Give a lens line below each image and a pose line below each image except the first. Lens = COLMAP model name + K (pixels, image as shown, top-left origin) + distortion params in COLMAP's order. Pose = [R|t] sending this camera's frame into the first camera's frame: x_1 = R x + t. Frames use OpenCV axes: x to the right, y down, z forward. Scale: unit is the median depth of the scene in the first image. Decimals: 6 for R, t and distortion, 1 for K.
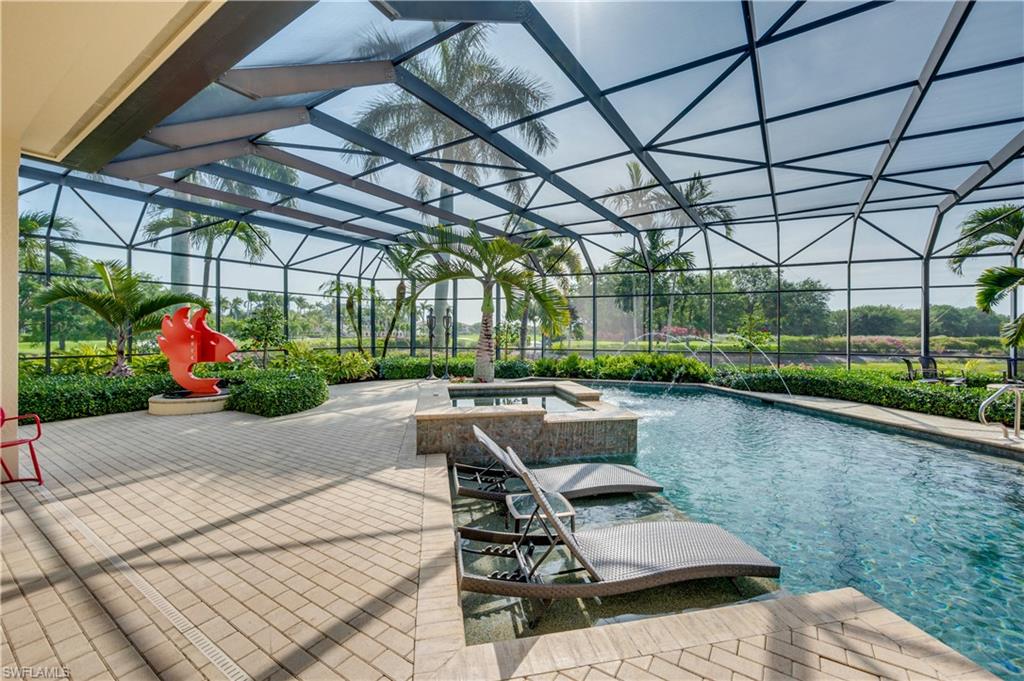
lens RADIAL K [[414.0, 0, 522.6], [0, 414.0, 328.9], [0, 0, 1]] dist [0.000872, 0.000117]
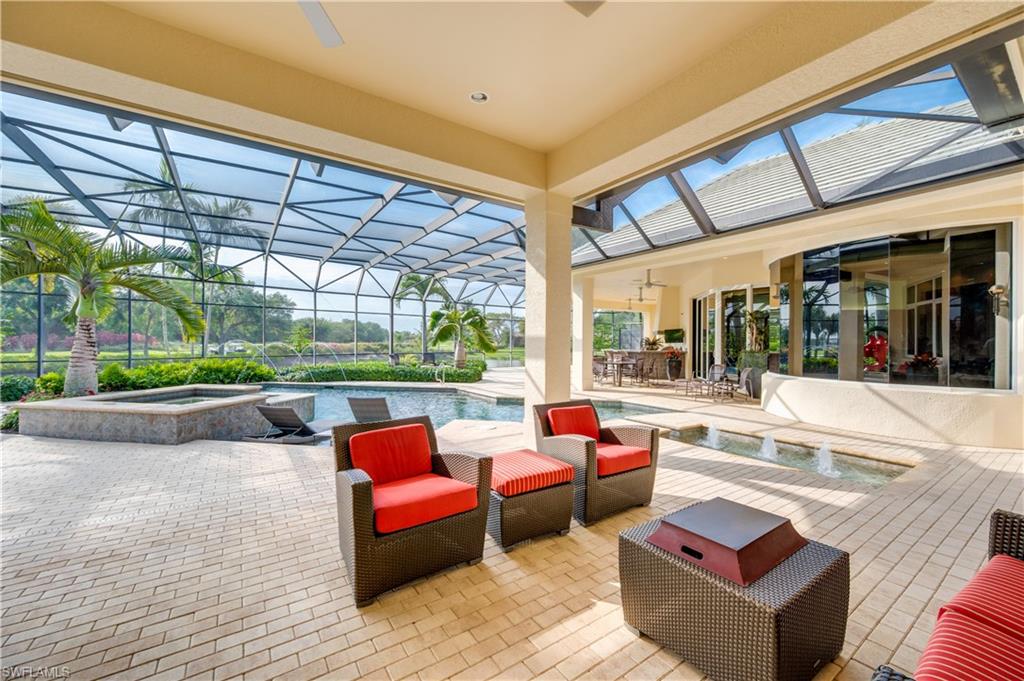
lens RADIAL K [[402.2, 0, 512.0], [0, 402.2, 340.5], [0, 0, 1]] dist [0.000064, 0.000042]
pose [[0.388122, -0.000511, 0.921608, -0.430002], [-0.008772, 0.999952, 0.004249, -0.001333], [-0.921566, -0.009734, 0.388099, -0.140146]]
